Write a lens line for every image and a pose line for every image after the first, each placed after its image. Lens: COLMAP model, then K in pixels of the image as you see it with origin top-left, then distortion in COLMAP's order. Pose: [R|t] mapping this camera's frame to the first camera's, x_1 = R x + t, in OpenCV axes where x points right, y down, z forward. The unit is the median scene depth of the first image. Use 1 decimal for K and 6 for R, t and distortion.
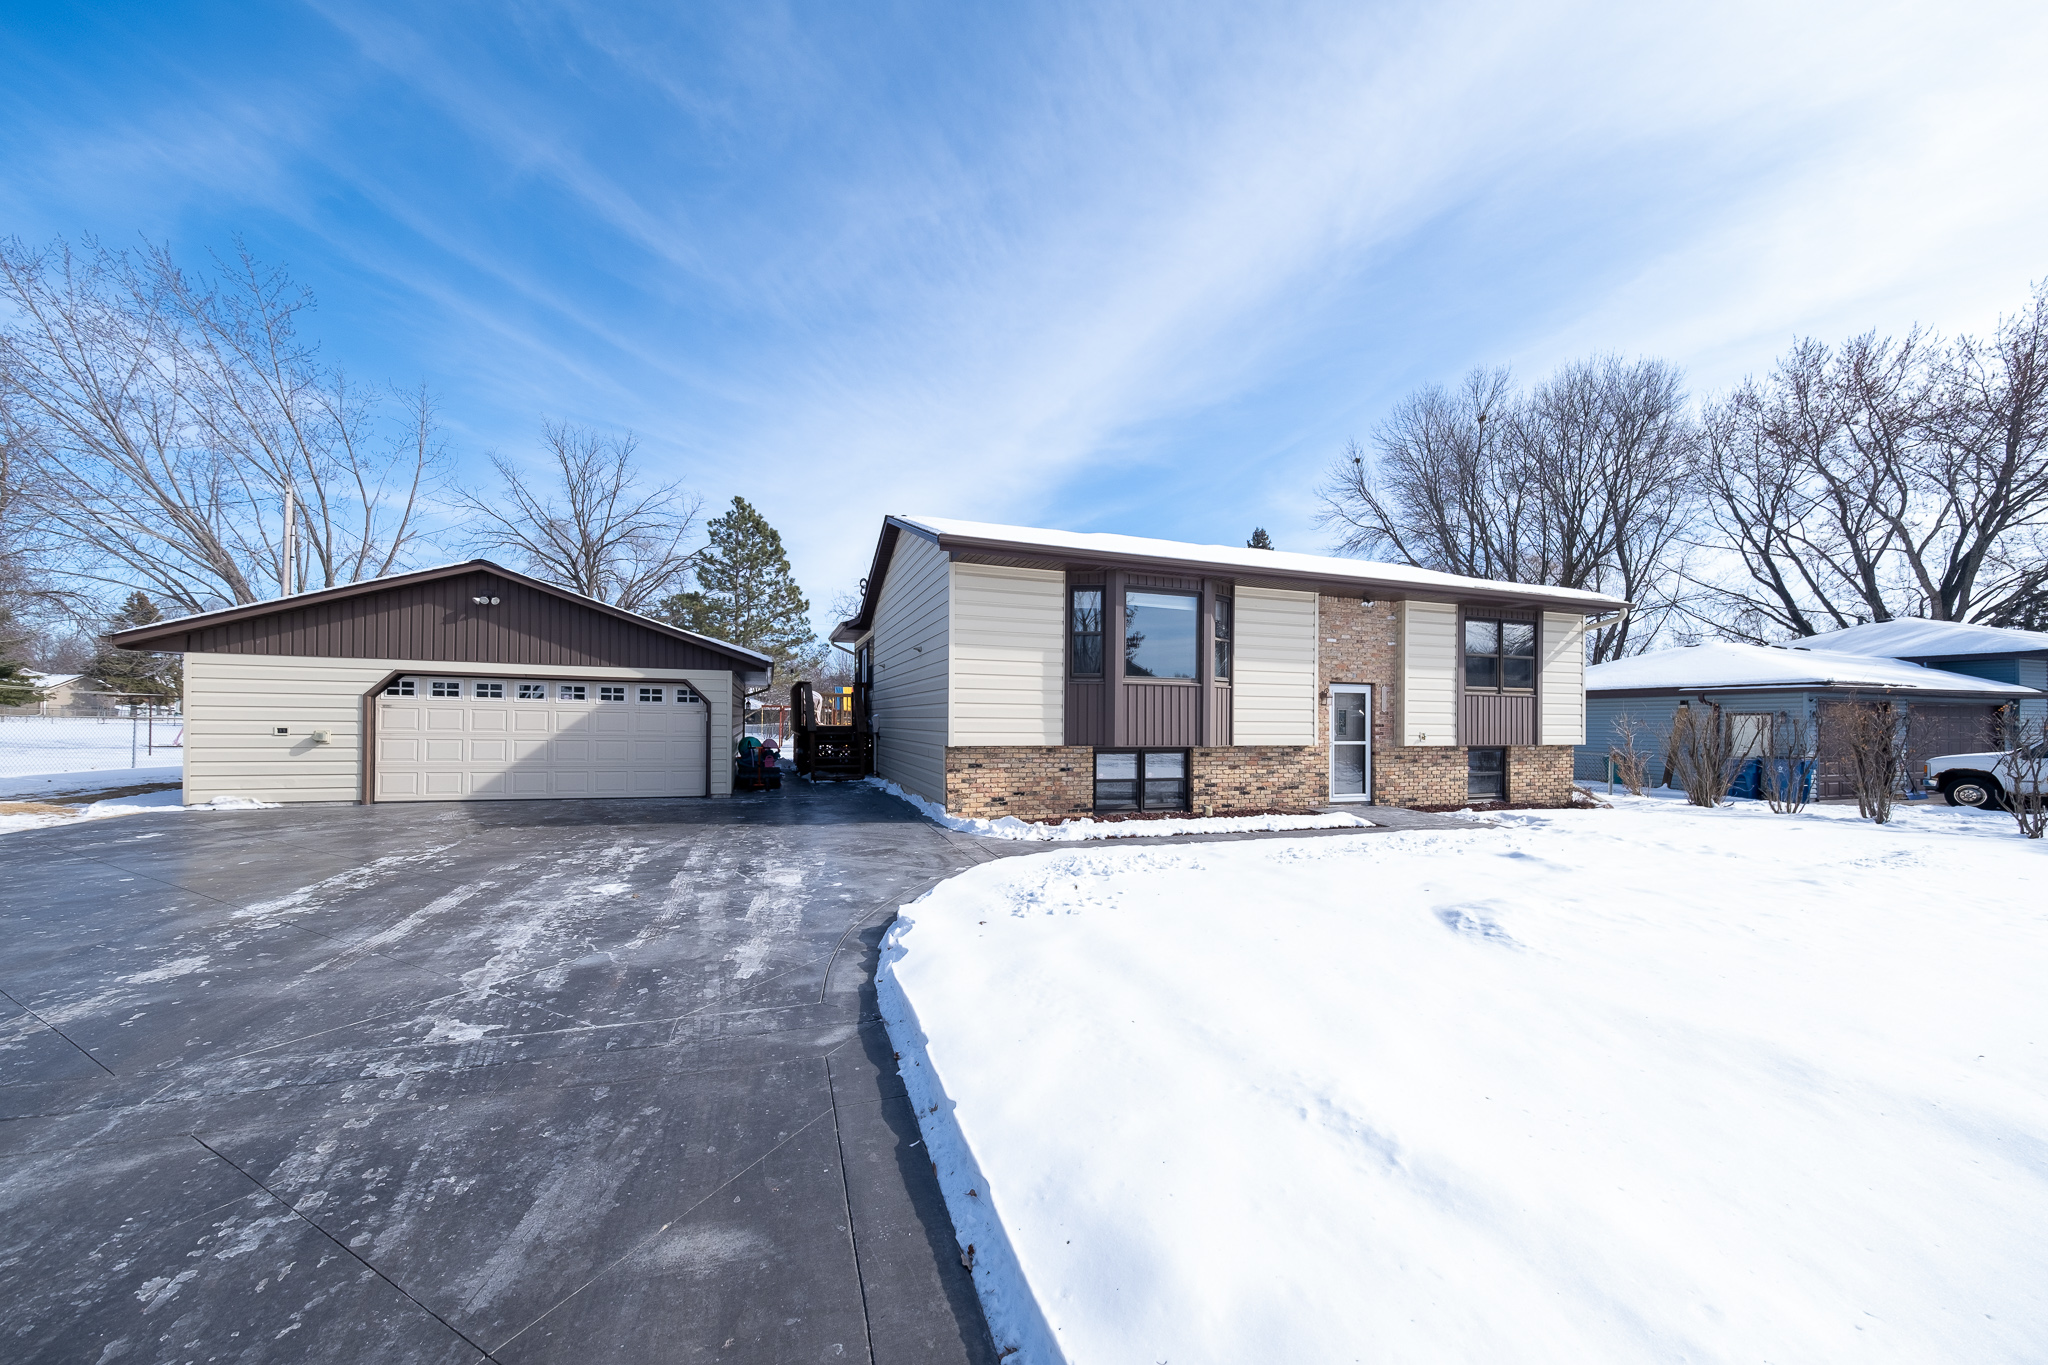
lens RADIAL K [[754.5, 0, 1022.4], [0, 754.5, 725.6], [0, 0, 1]] dist [0.016626, -0.000073]
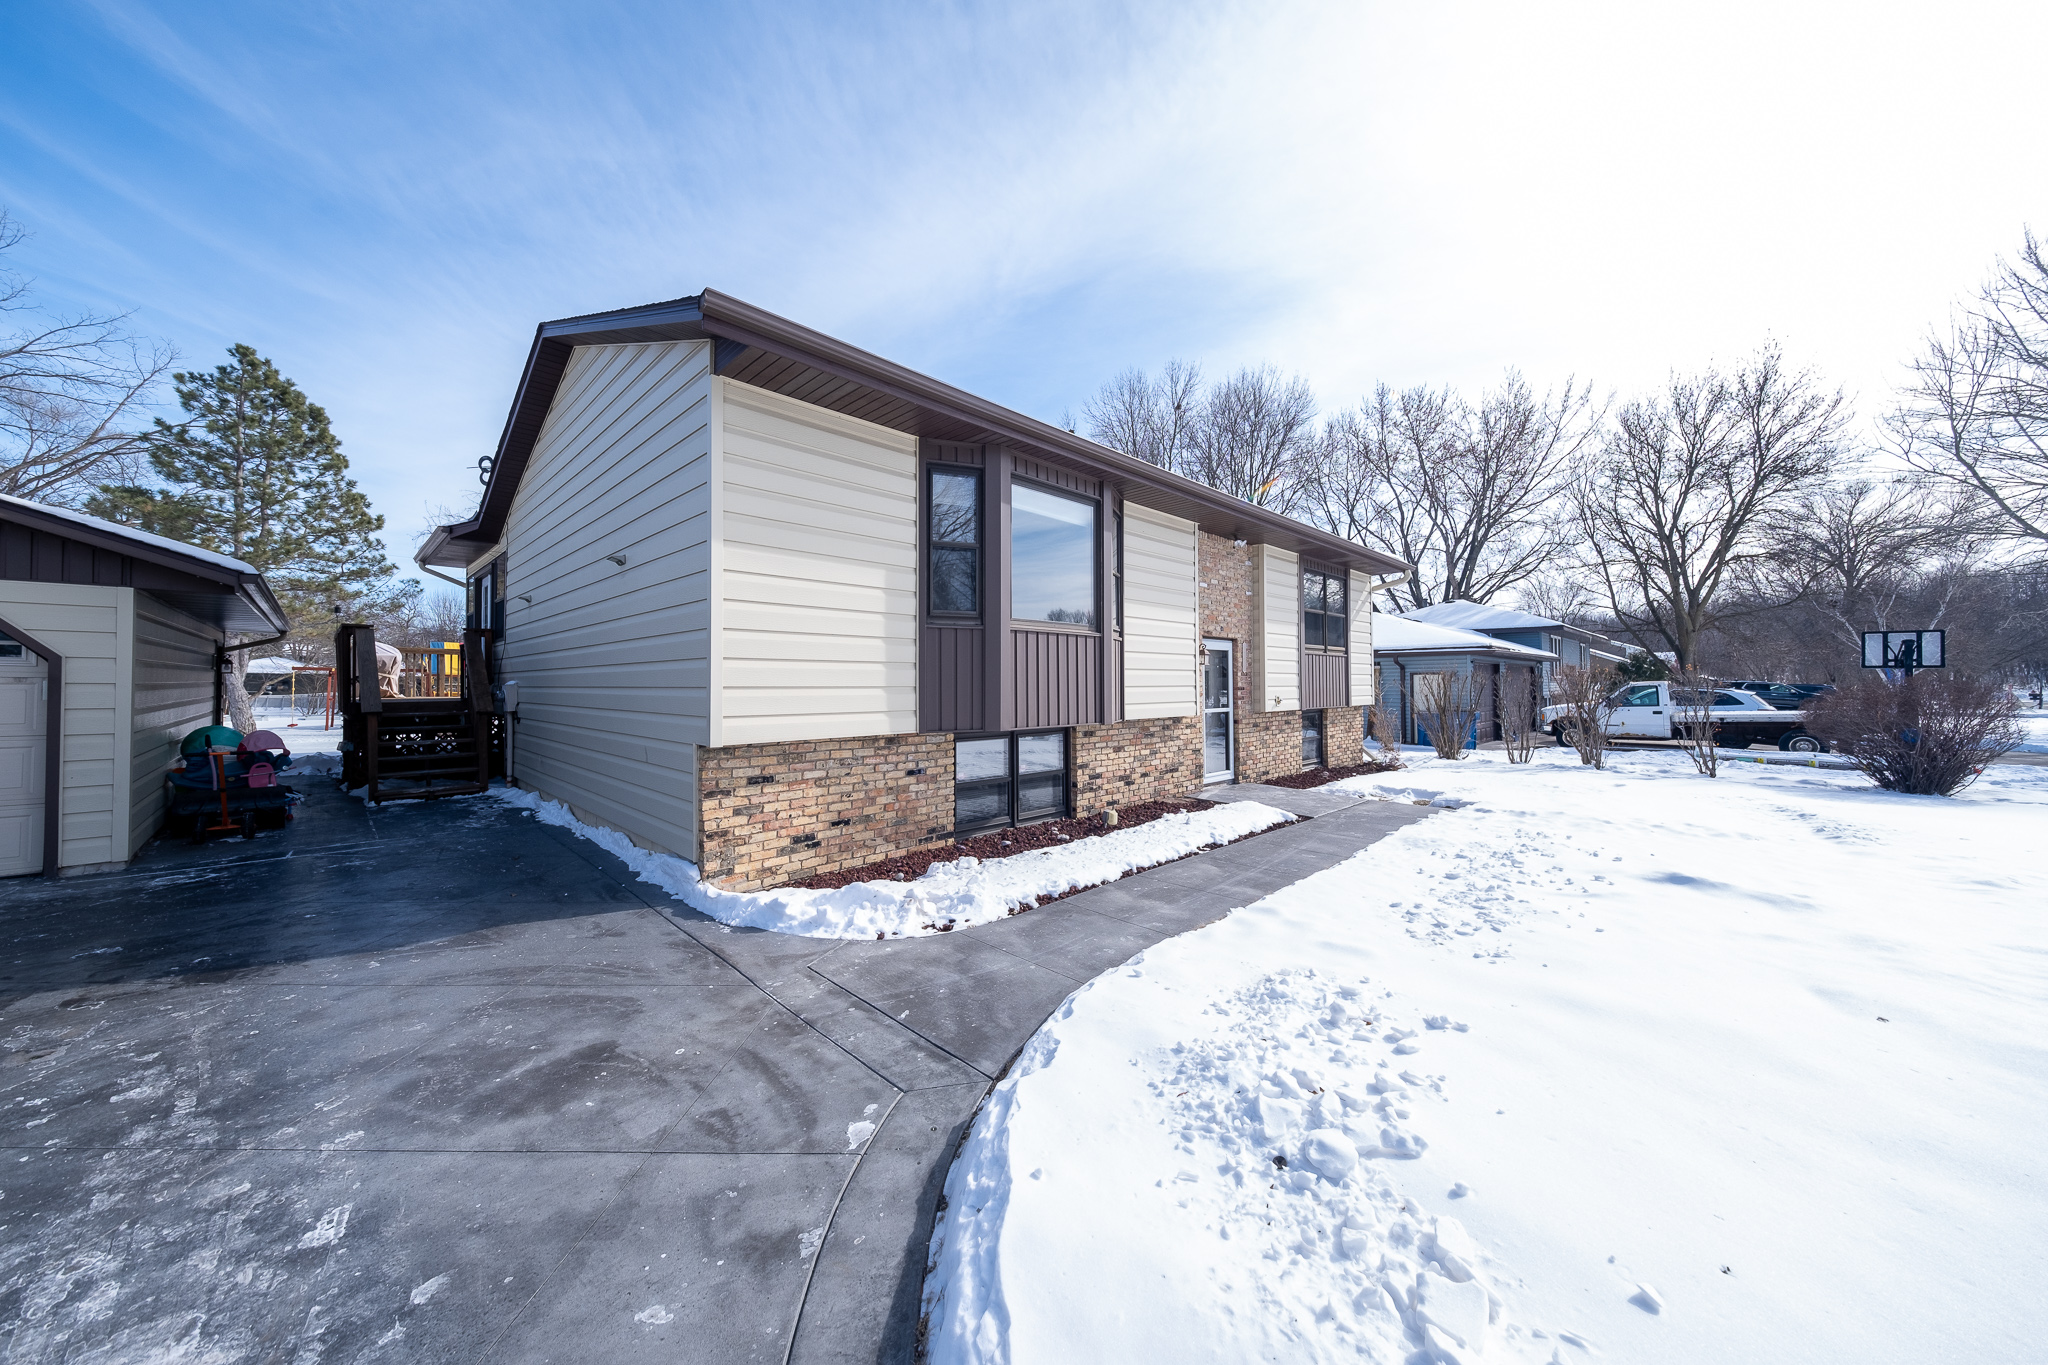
lens RADIAL K [[691.6, 0, 1020.3], [0, 691.6, 669.3], [0, 0, 1]] dist [-0.001821, -0.000051]
pose [[0.895524, -0.002224, 0.445008, -0.099046], [0.012700, 0.999708, -0.020561, -0.009277], [-0.444832, 0.024064, 0.895291, 0.427605]]
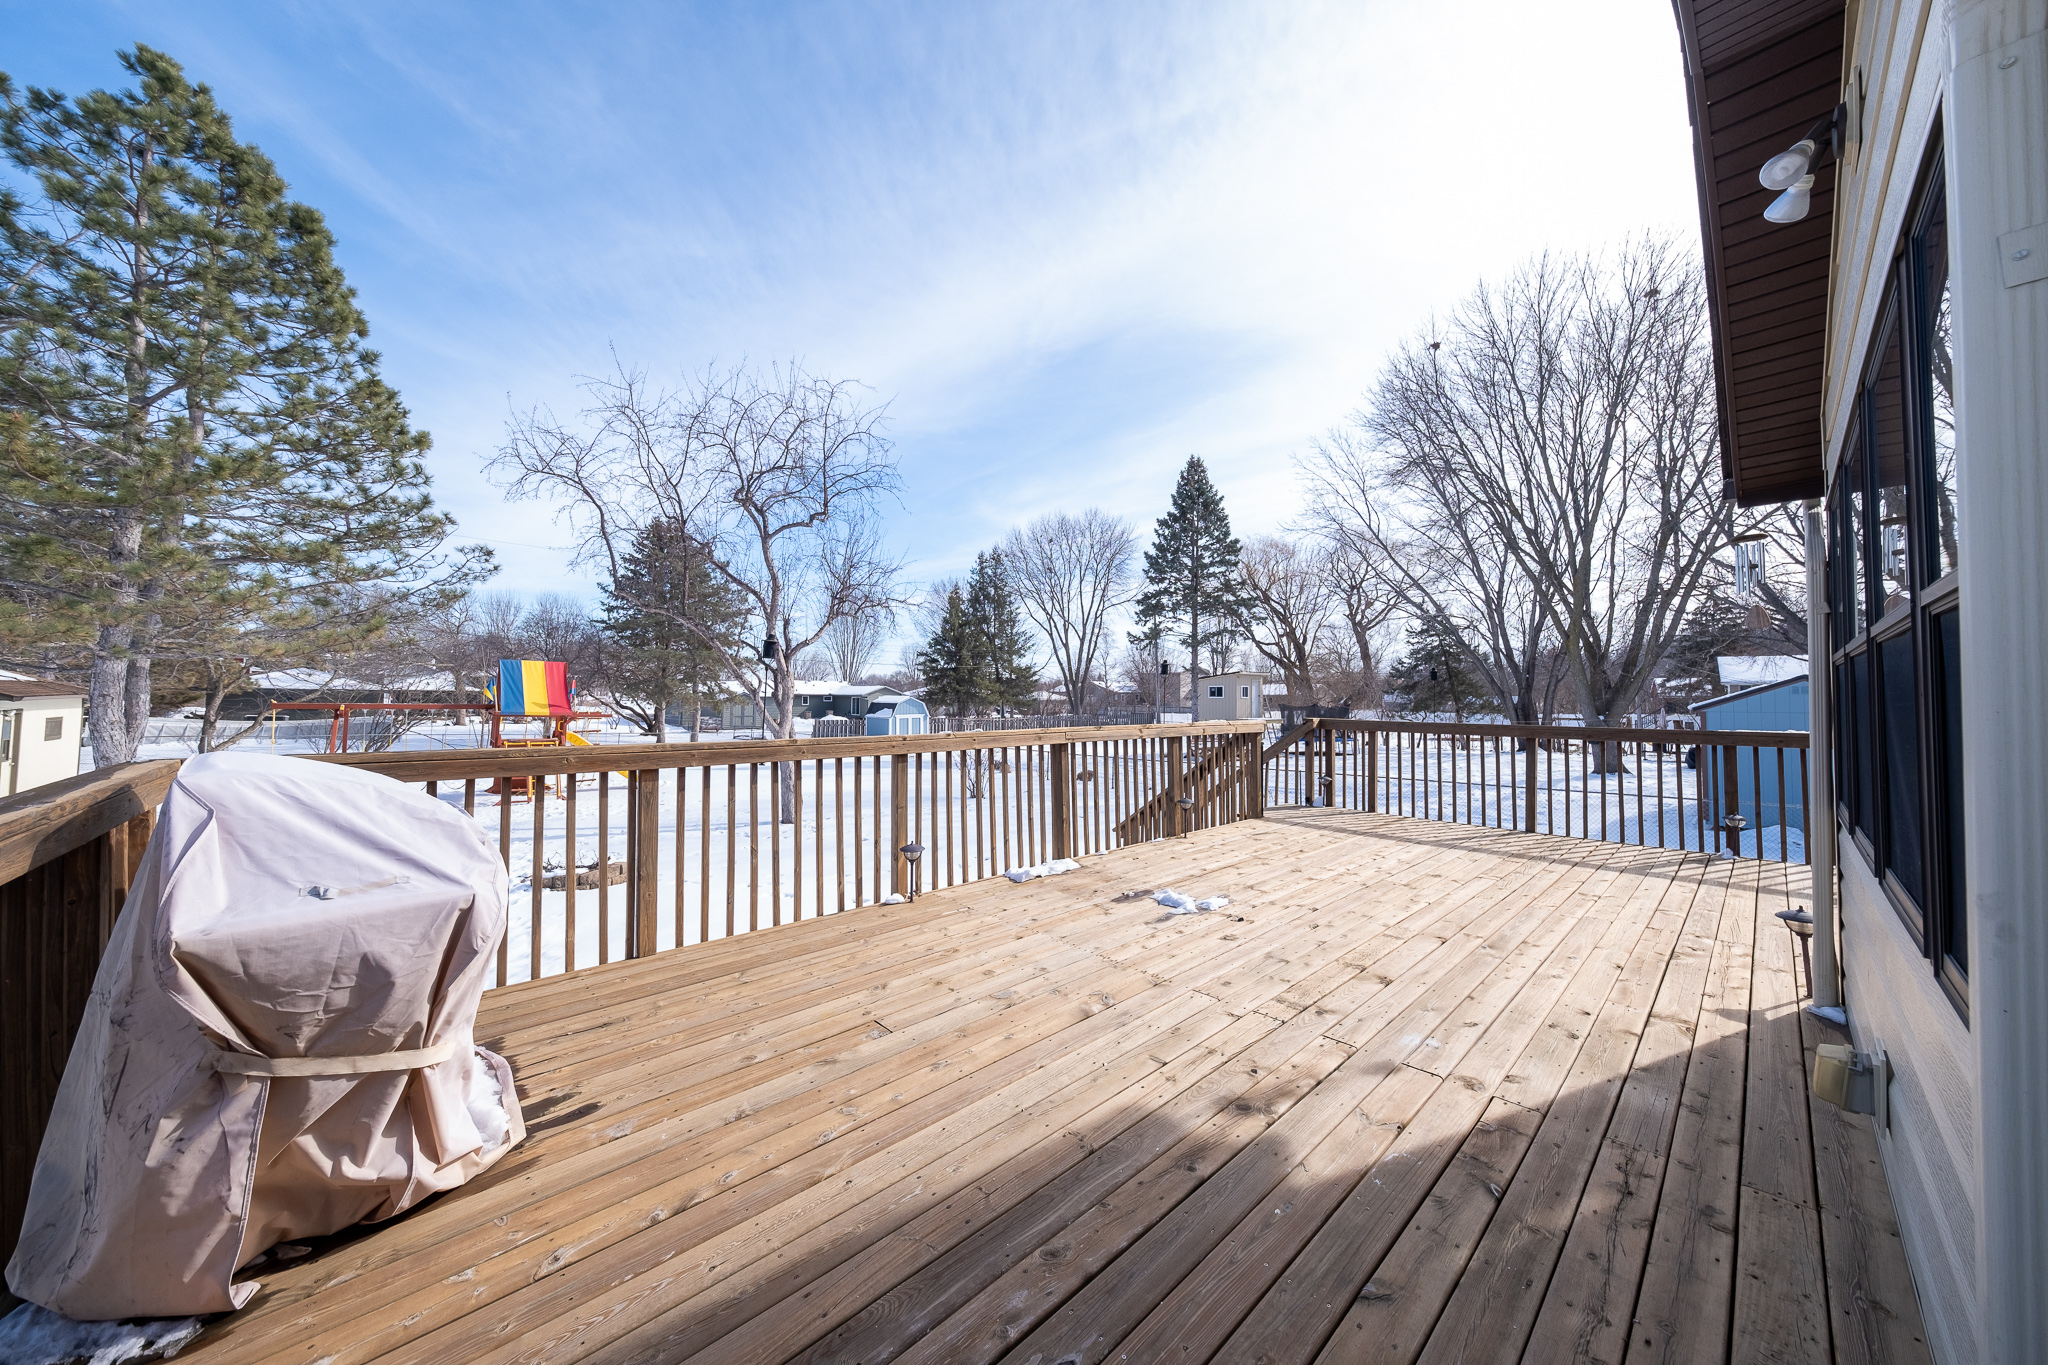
lens RADIAL K [[691.6, 0, 1025.9], [0, 691.6, 684.3], [0, 0, 1]] dist [-0.001821, -0.000051]
pose [[0.910563, 0.013120, 0.413161, -0.379990], [-0.005709, 0.999800, -0.019167, -0.087420], [-0.413330, 0.015095, 0.910456, 1.413648]]
